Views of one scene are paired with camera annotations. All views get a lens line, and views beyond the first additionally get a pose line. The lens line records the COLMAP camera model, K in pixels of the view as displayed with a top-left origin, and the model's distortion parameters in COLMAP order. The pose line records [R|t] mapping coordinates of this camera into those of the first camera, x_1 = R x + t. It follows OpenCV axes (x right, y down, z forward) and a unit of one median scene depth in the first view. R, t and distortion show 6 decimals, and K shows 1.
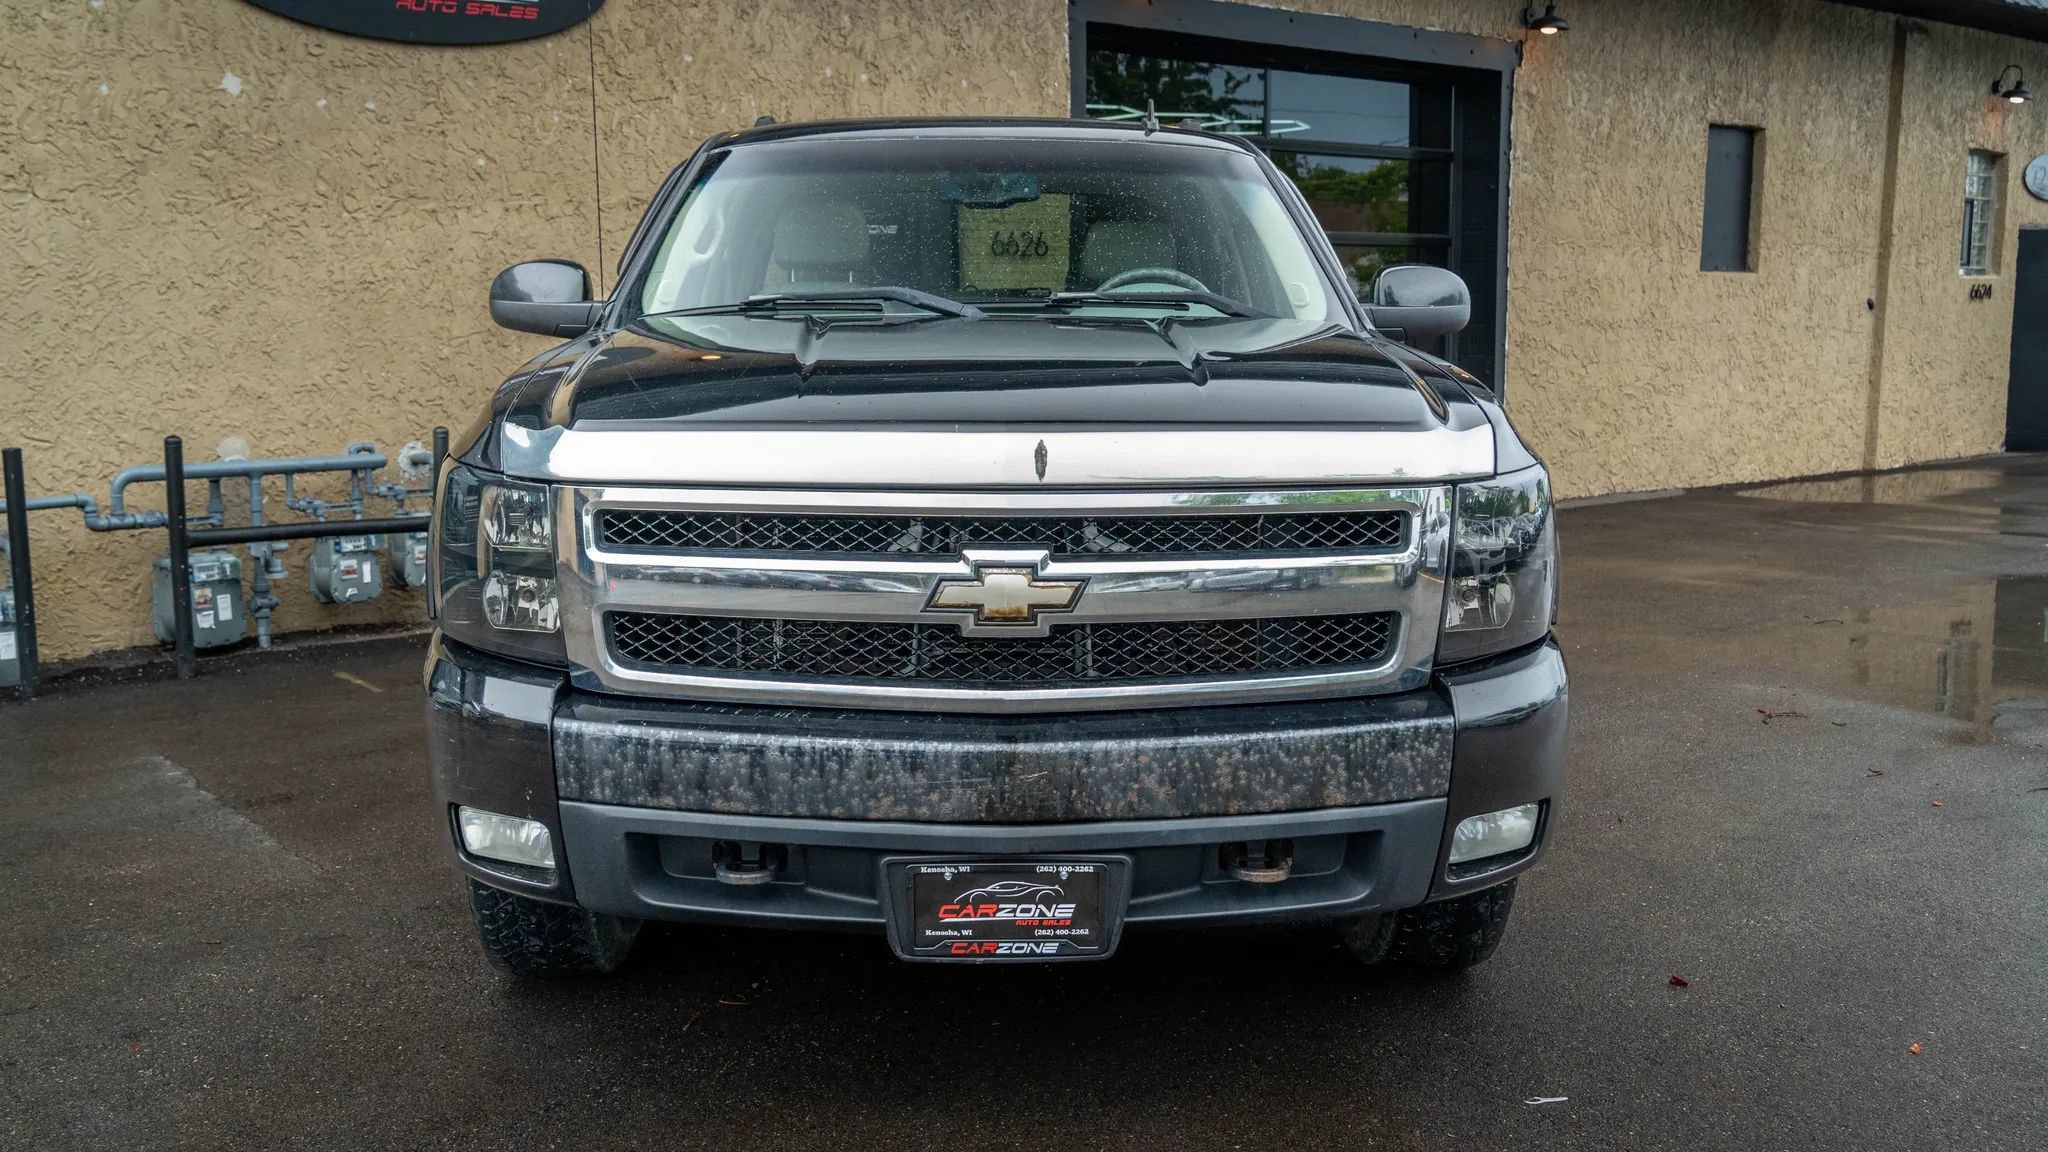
lens RADIAL K [[1930.7, 0, 1043.9], [0, 1930.7, 601.5], [0, 0, 1]] dist [-0.004429, 0.000000]
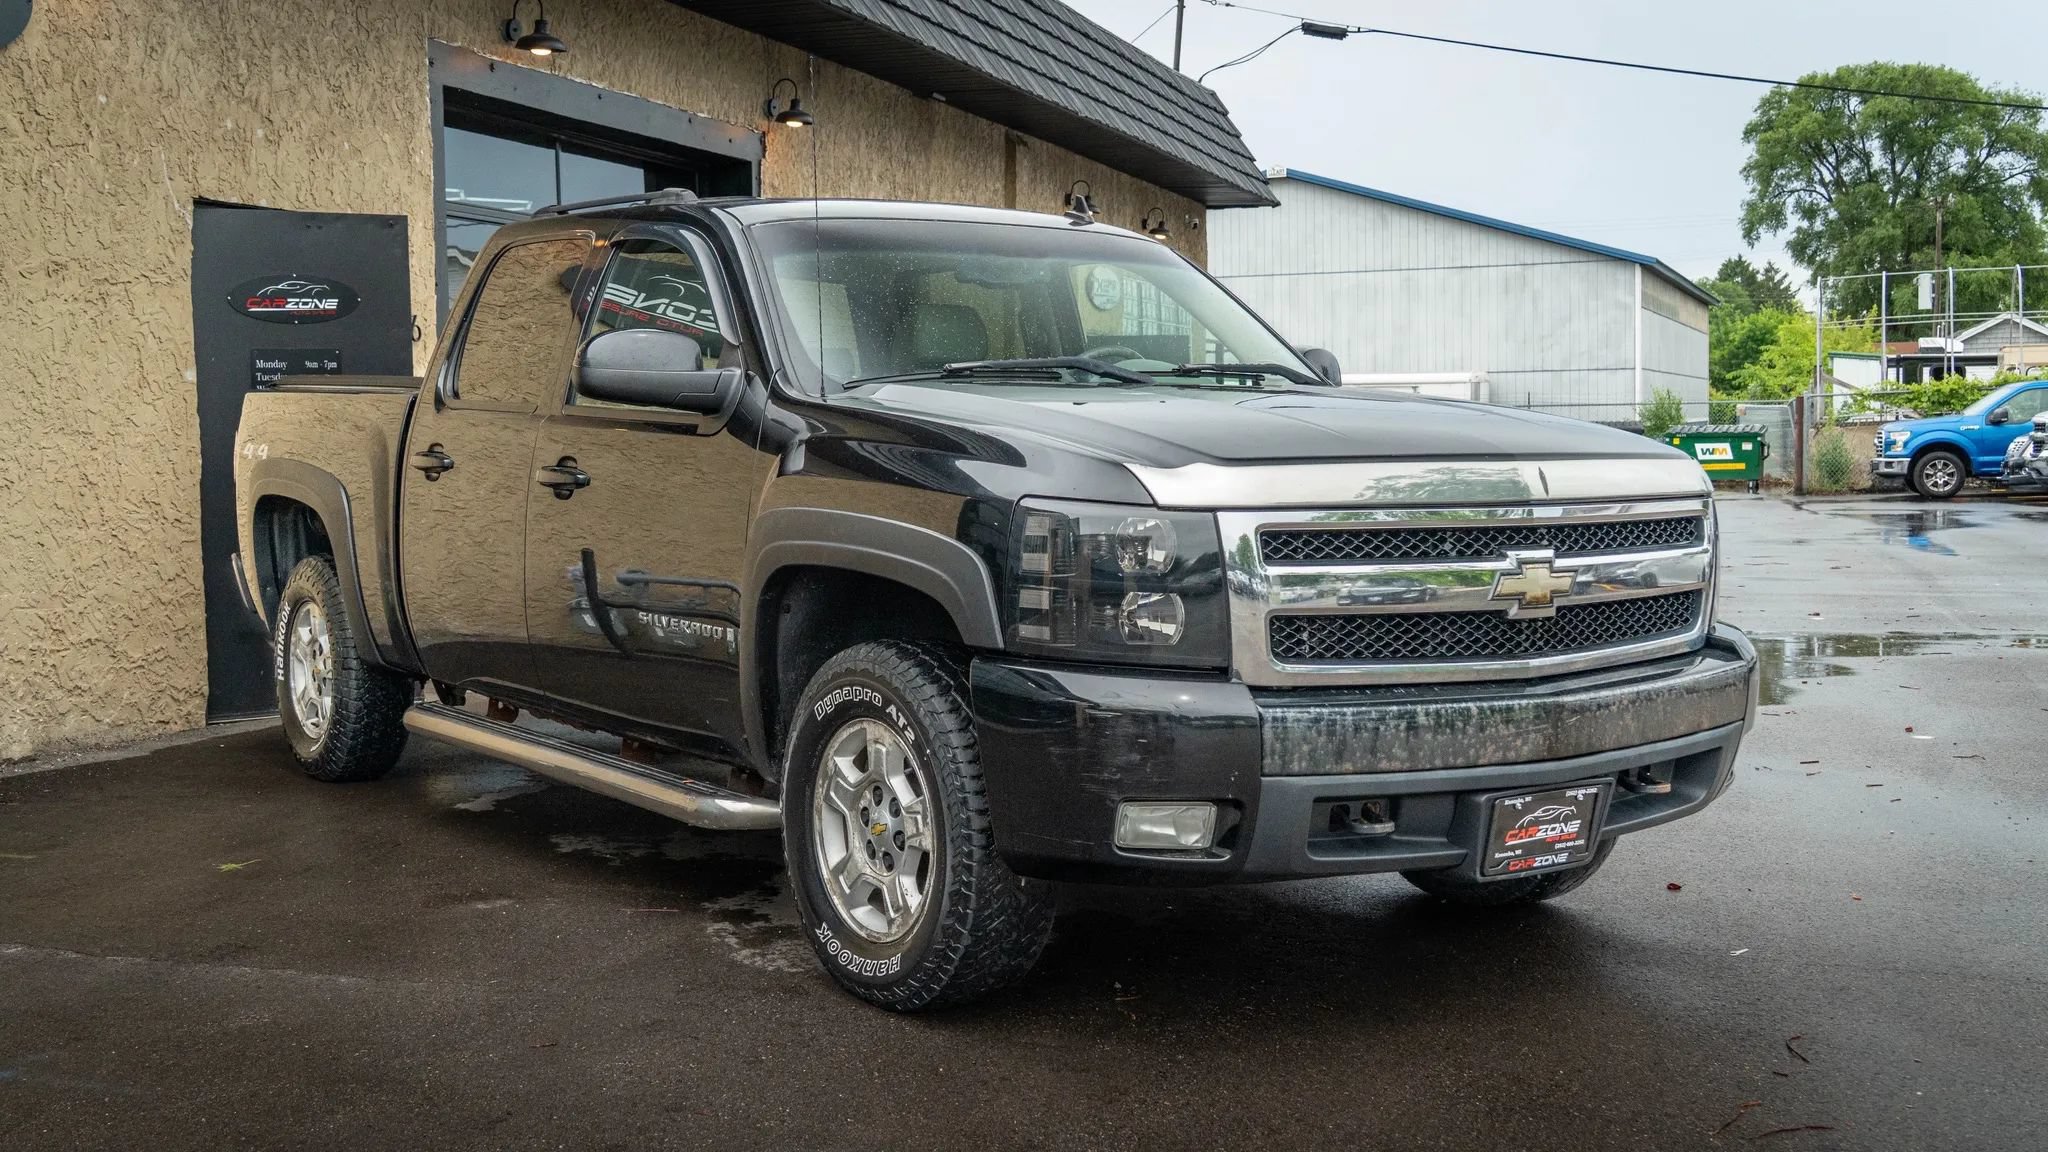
lens RADIAL K [[2284.0, 0, 1072.9], [0, 2284.0, 626.4], [0, 0, 1]] dist [-0.007512, 0.000000]
pose [[0.827439, -0.053740, 0.558978, -1.114327], [0.088329, 0.995475, -0.035046, 0.050031], [-0.554565, 0.078372, 0.828441, -0.096075]]
